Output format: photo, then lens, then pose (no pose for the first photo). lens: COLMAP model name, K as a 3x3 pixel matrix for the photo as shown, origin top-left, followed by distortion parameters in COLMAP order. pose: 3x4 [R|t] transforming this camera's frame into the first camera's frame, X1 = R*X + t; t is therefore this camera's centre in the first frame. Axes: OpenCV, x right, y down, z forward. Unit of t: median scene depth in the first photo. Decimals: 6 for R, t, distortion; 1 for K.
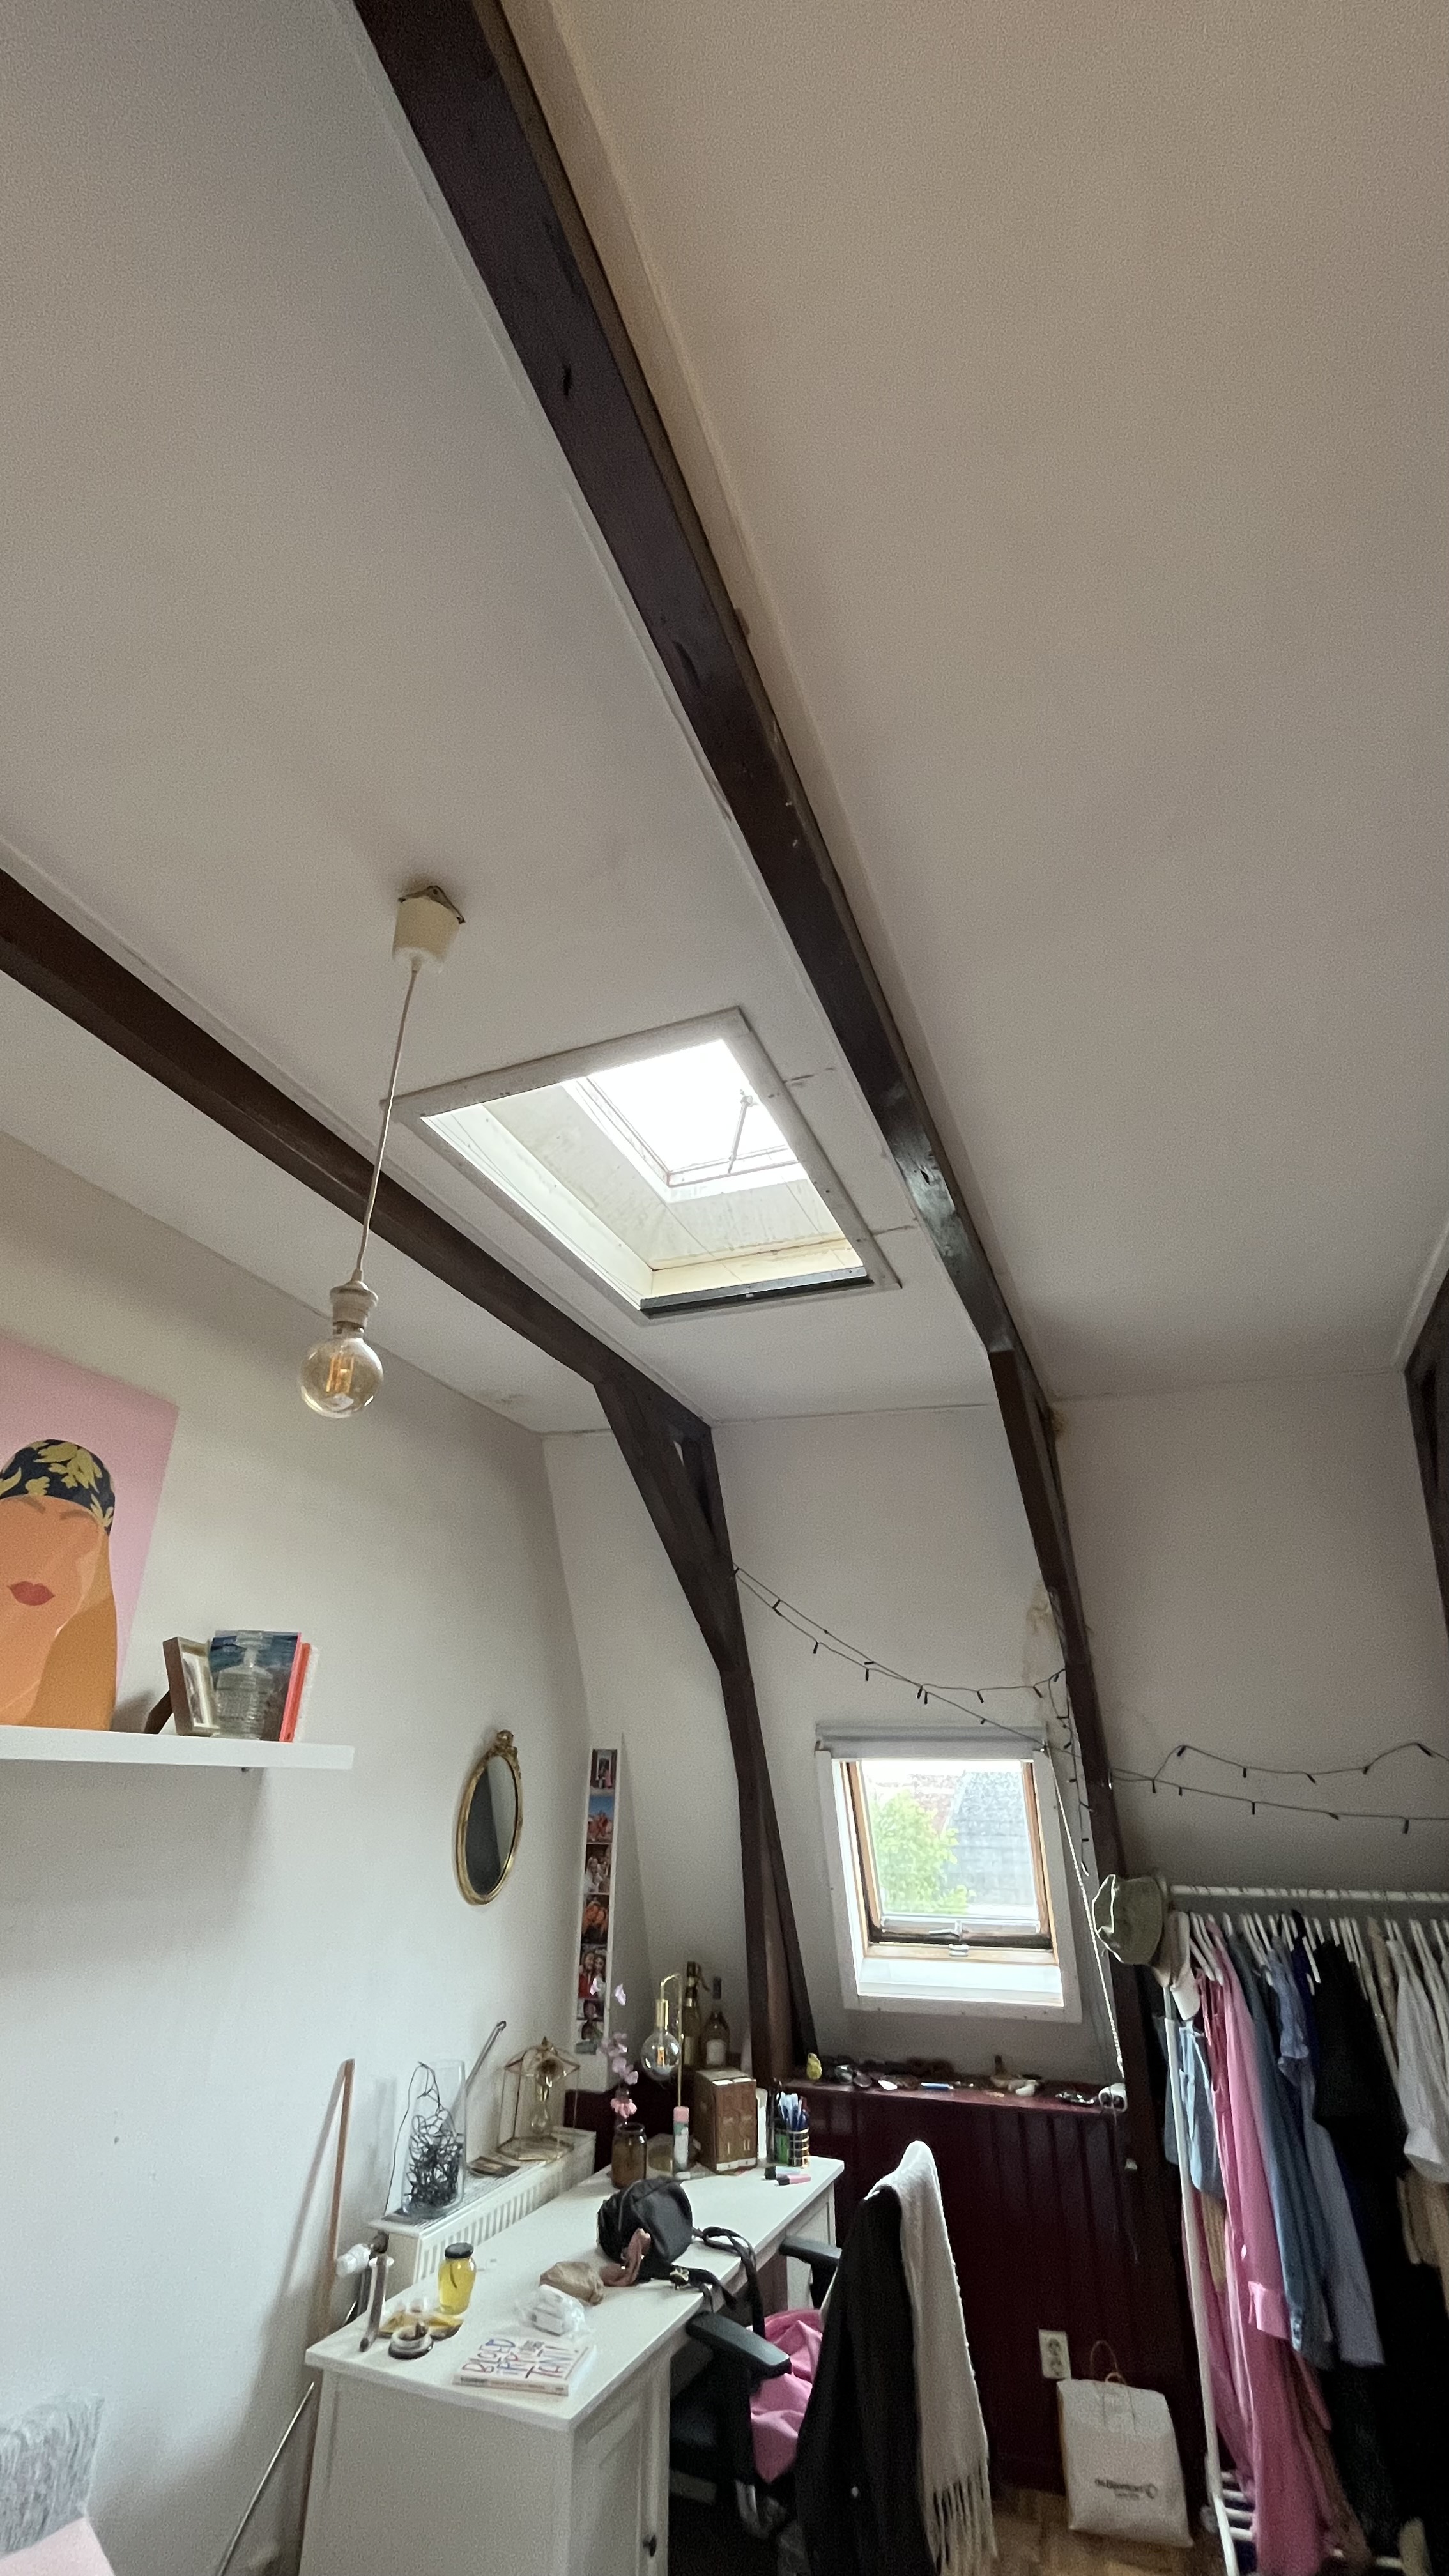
lens RADIAL K [[1044.7, 0, 722.2], [0, 1044.7, 1280.4], [0, 0, 1]] dist [-0.002235, -0.000017]
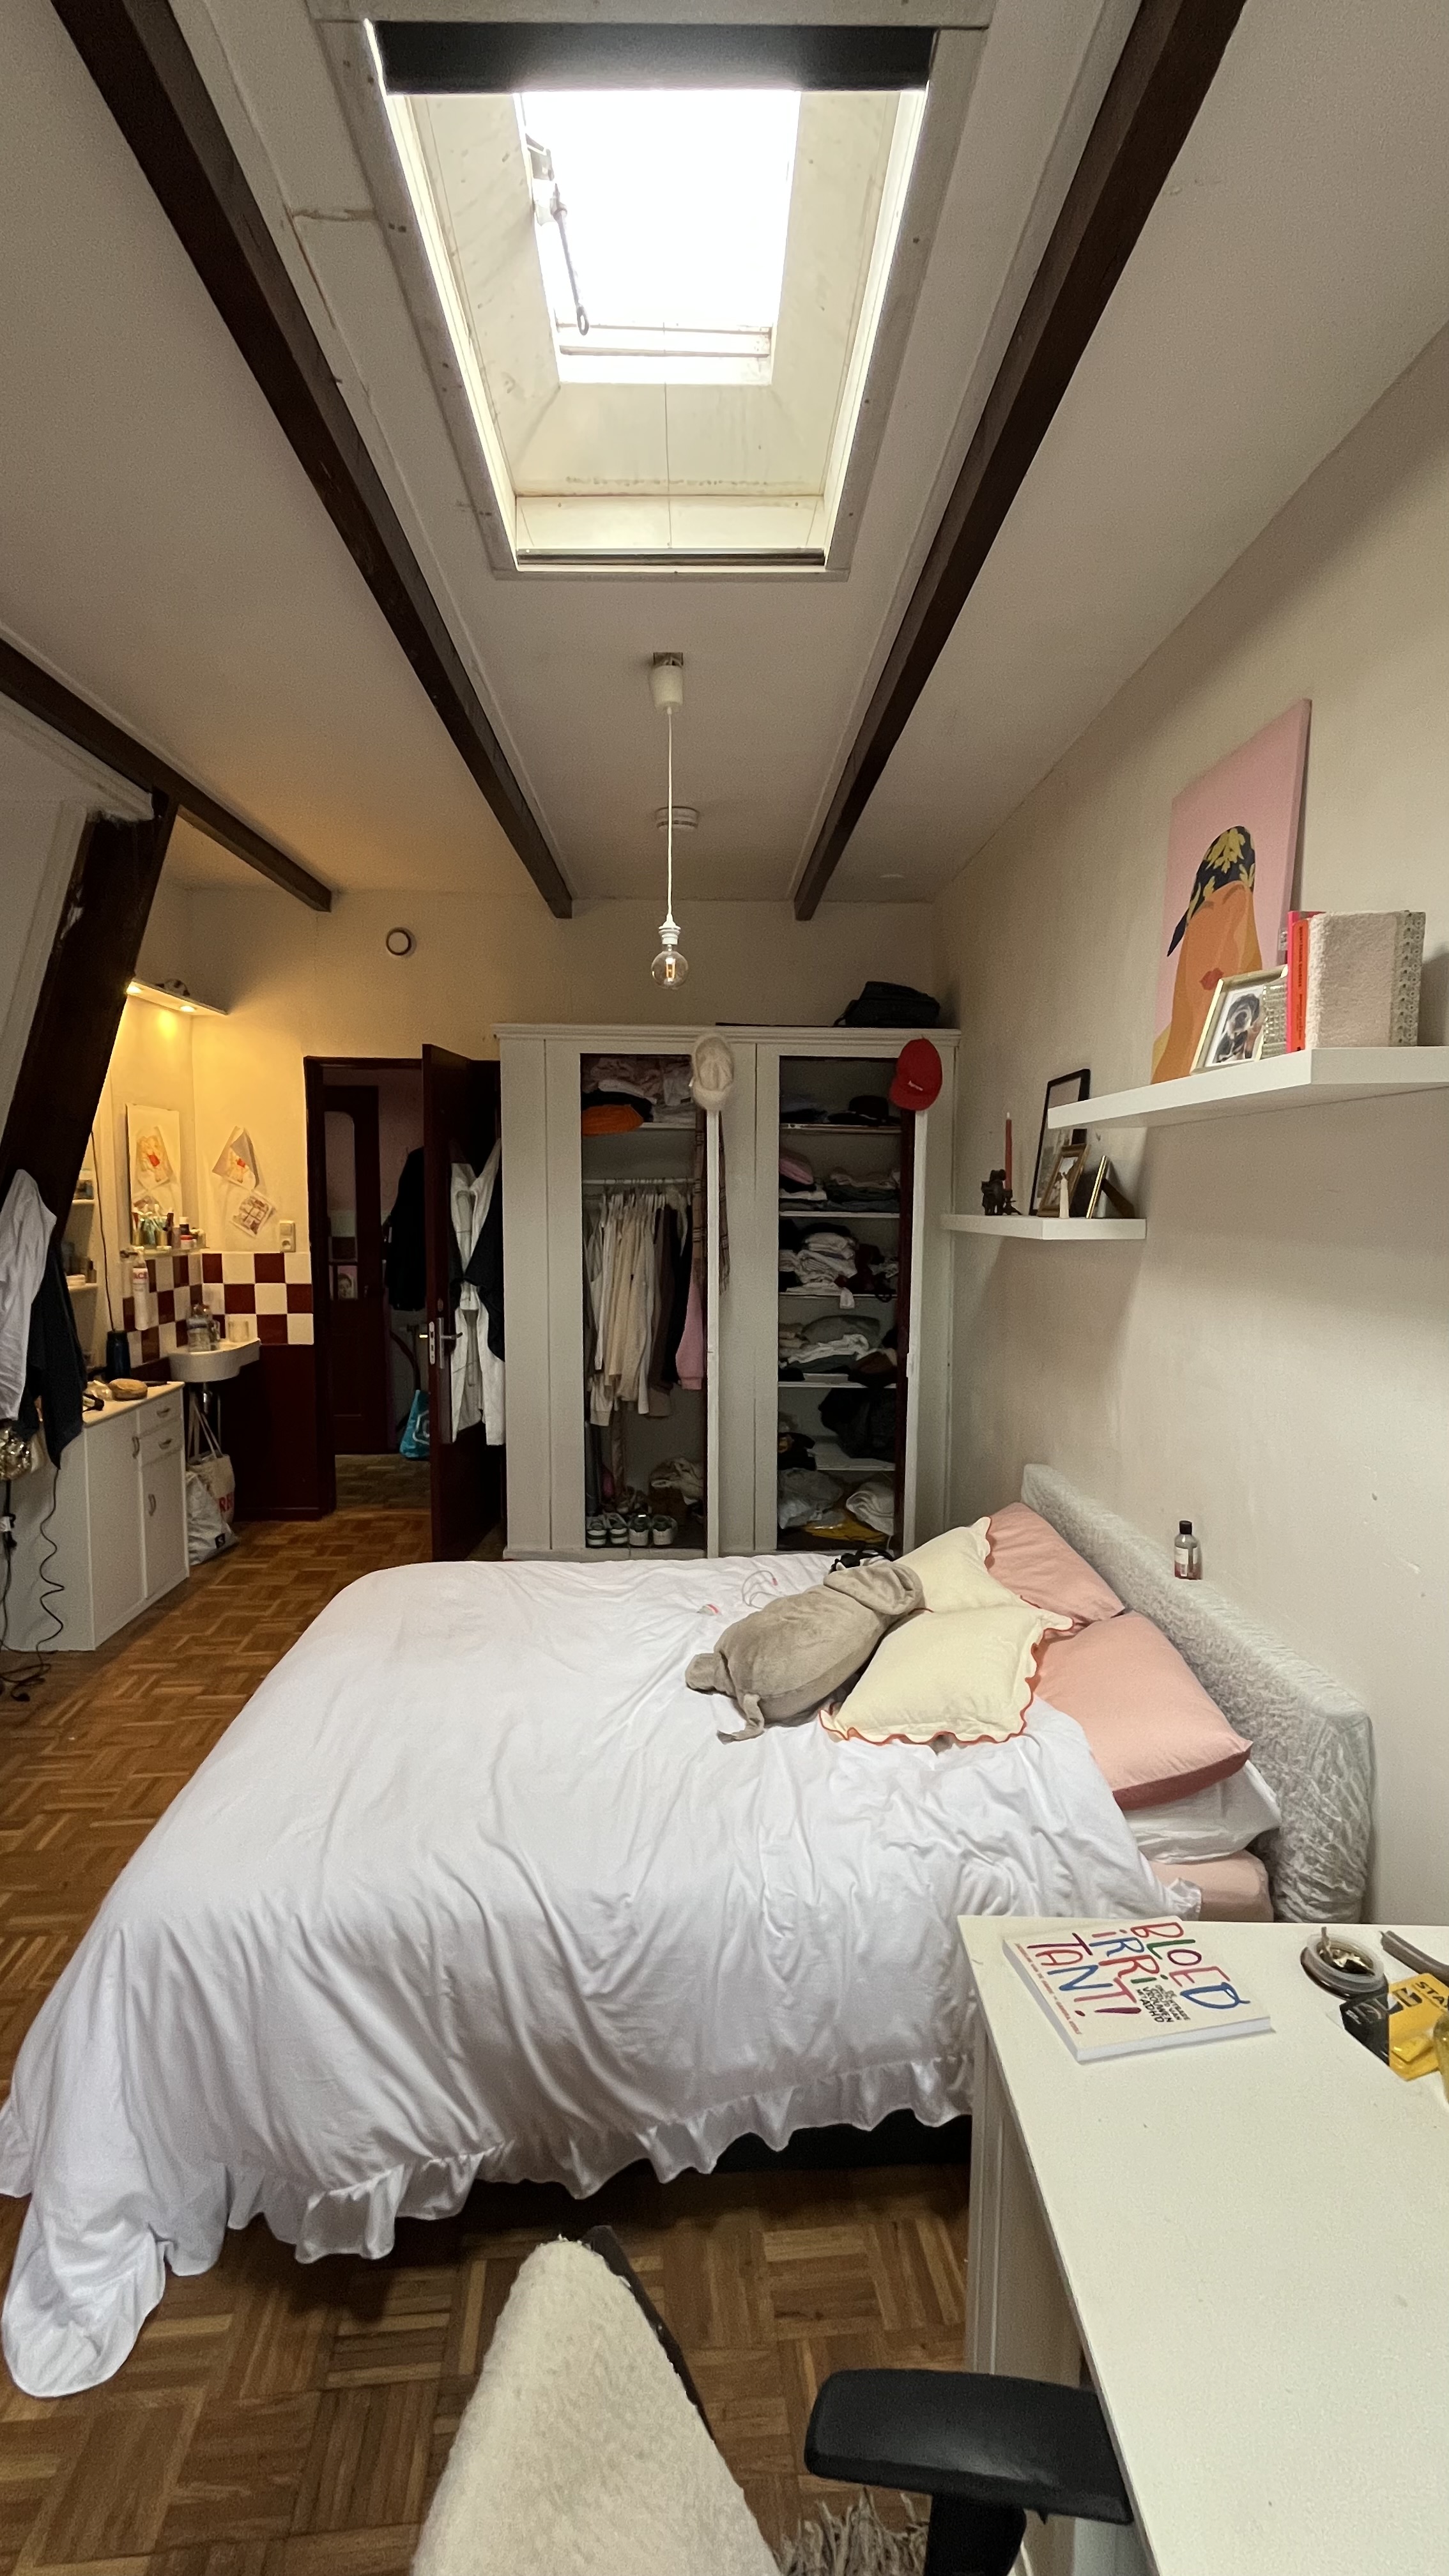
lens RADIAL K [[1044.7, 0, 720.8], [0, 1044.7, 1279.7], [0, 0, 1]] dist [-0.002235, -0.000017]
pose [[-0.913864, 0.020481, -0.405504, 0.176383], [0.165848, 0.930438, -0.326771, 0.587168], [0.370604, -0.365876, -0.853690, 1.103824]]
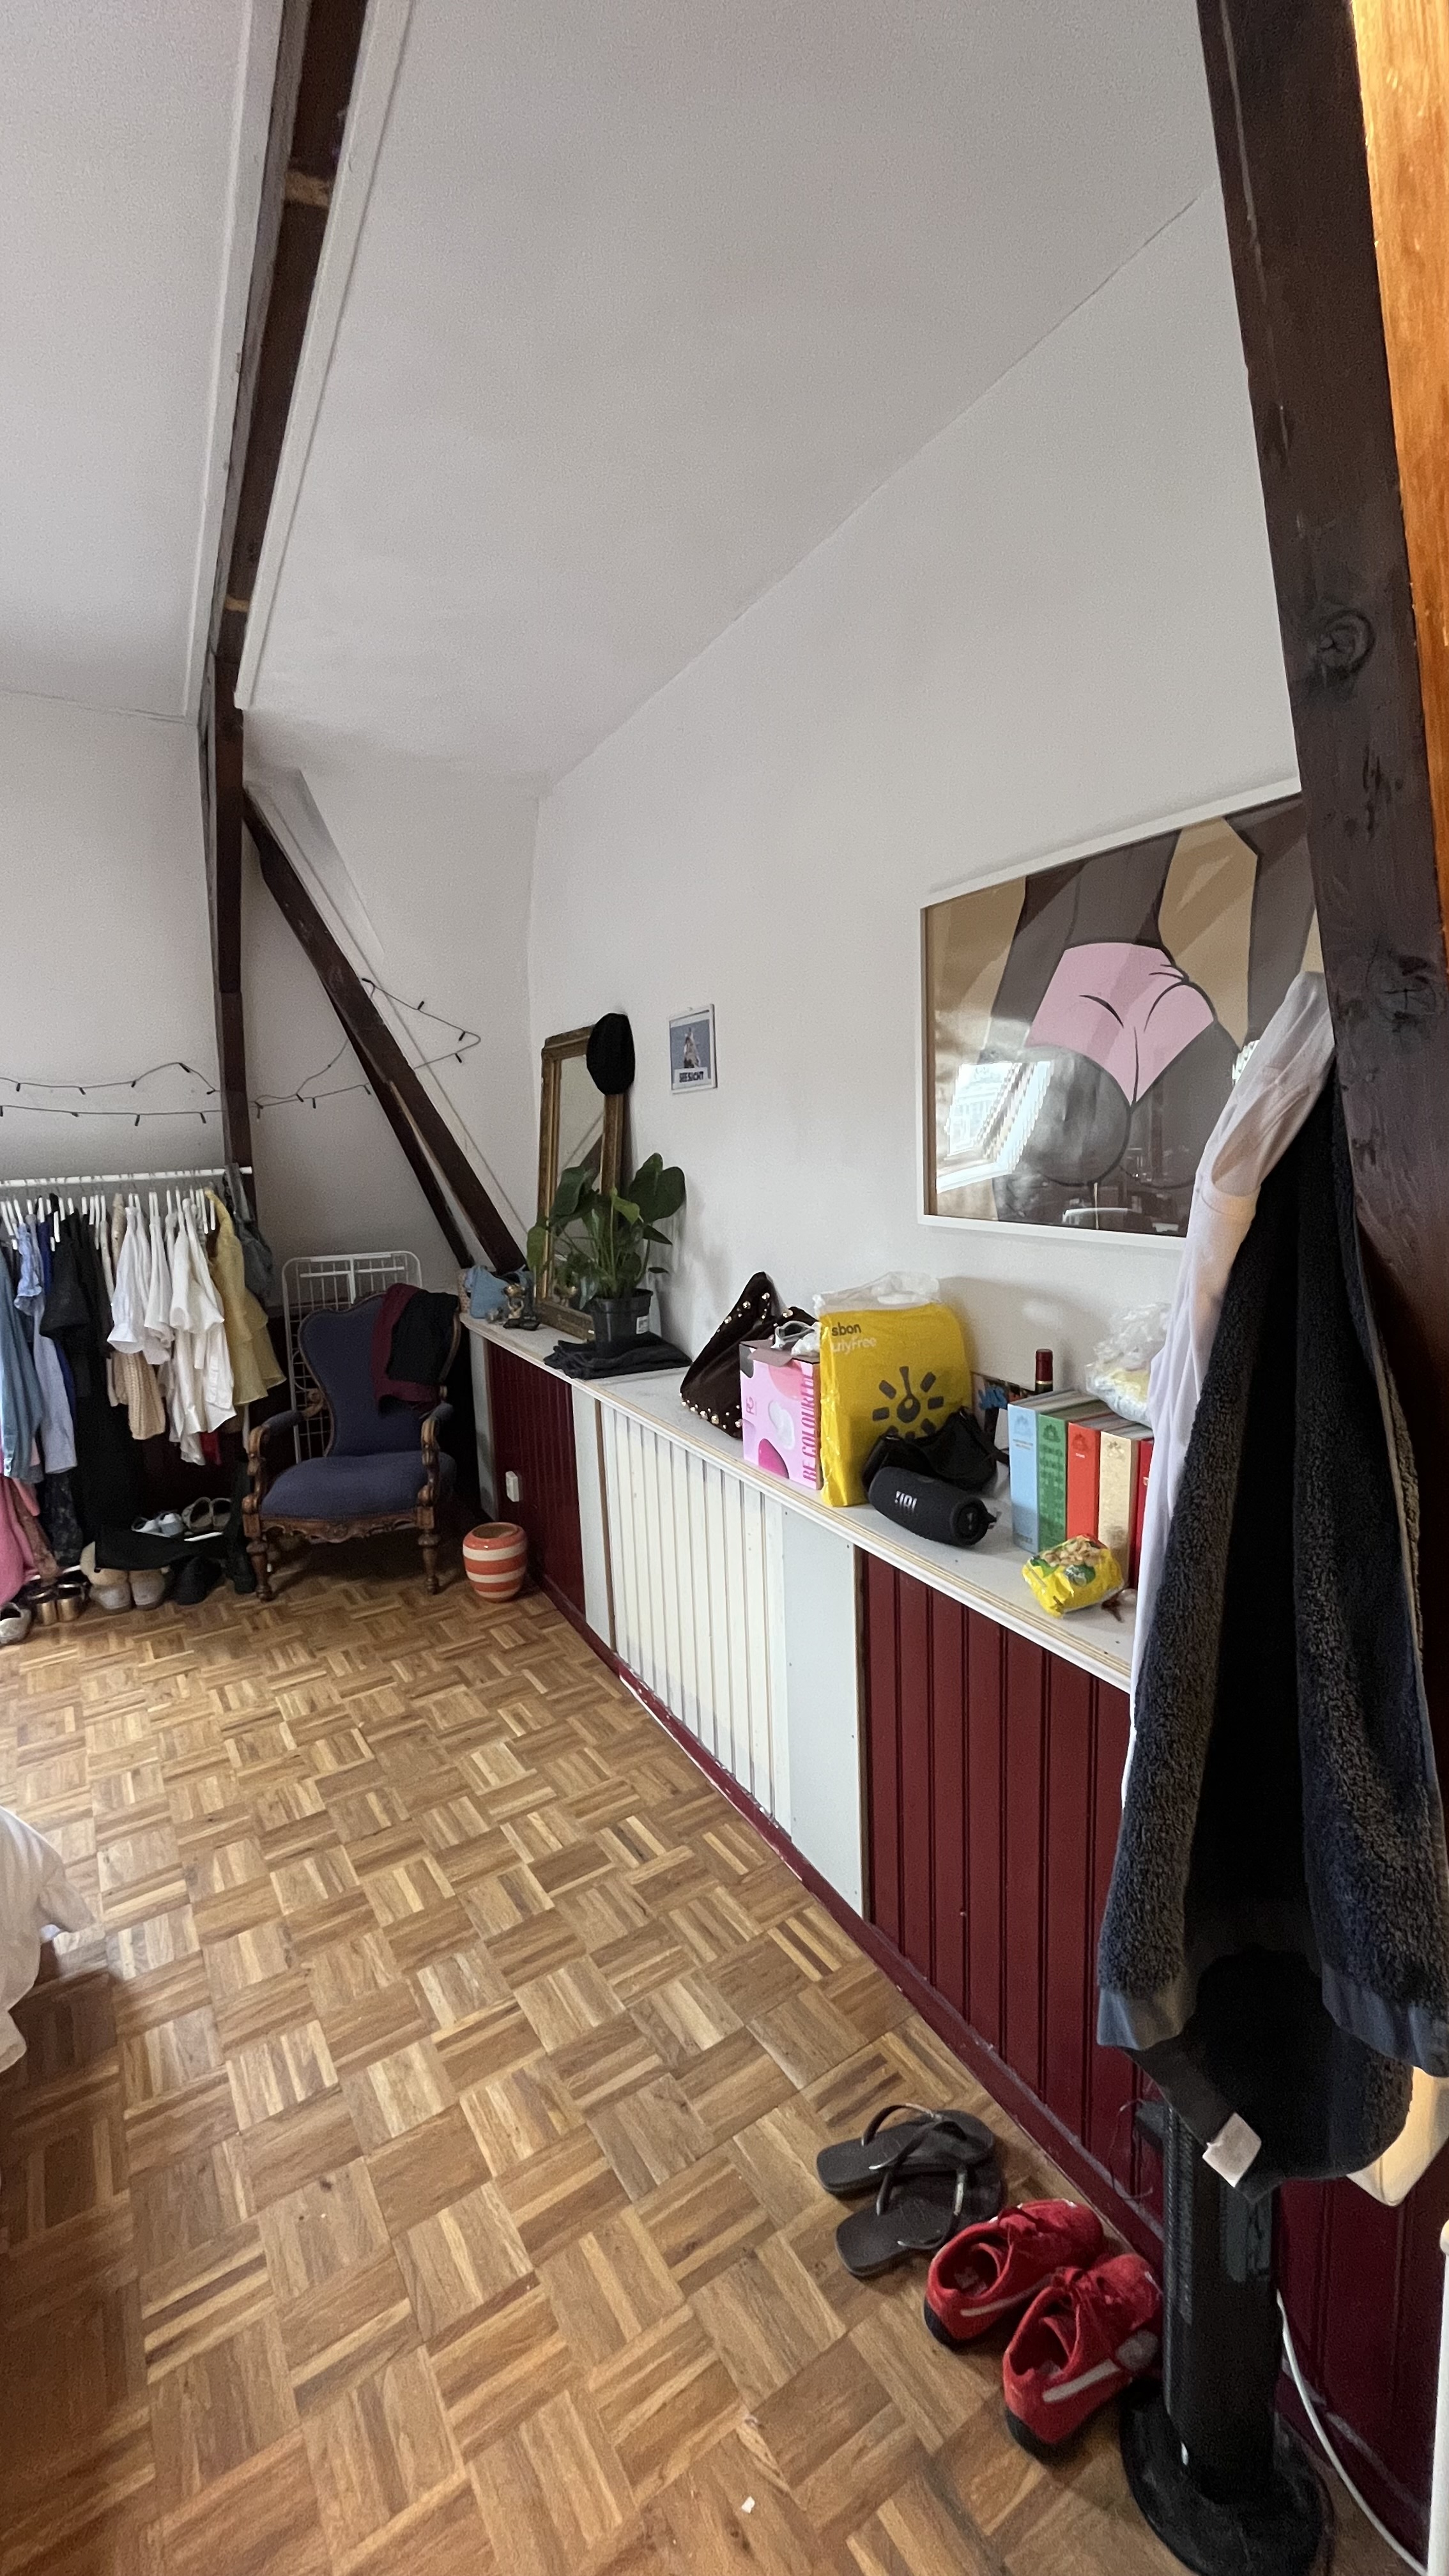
lens RADIAL K [[1044.7, 0, 721.4], [0, 1044.7, 1280.6], [0, 0, 1]] dist [-0.002235, -0.000017]
pose [[0.622592, -0.145719, 0.768860, 0.104360], [-0.304139, 0.860211, 0.409312, -0.023913], [-0.721026, -0.488675, 0.491241, -0.177336]]
